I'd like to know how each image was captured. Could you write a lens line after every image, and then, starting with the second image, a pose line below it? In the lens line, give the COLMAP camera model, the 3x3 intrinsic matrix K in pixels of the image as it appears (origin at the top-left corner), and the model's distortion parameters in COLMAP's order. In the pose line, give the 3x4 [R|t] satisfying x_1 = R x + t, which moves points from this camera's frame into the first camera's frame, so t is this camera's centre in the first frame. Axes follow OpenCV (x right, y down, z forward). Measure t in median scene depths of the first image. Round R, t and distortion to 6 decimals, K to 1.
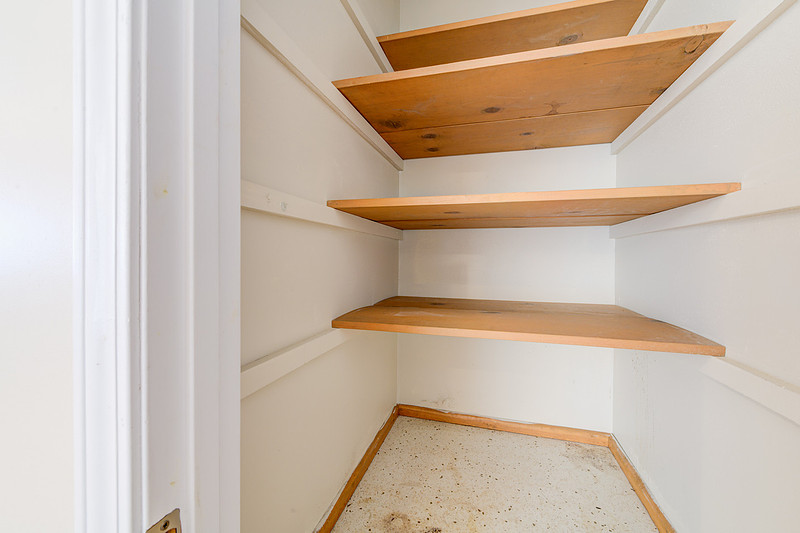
lens RADIAL K [[311.3, 0, 384.9], [0, 311.3, 259.5], [0, 0, 1]] dist [0.003169, -0.000018]
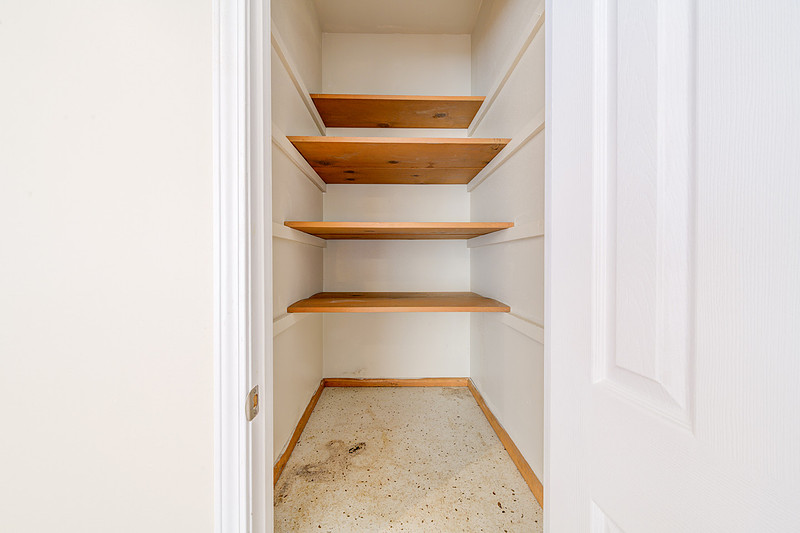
lens RADIAL K [[311.3, 0, 384.9], [0, 311.3, 259.5], [0, 0, 1]] dist [0.003169, -0.000018]
pose [[0.950097, -0.006057, 0.311896, -0.144790], [0.009142, 0.999923, -0.008432, -0.002095], [-0.311821, 0.010863, 0.950079, -0.351344]]
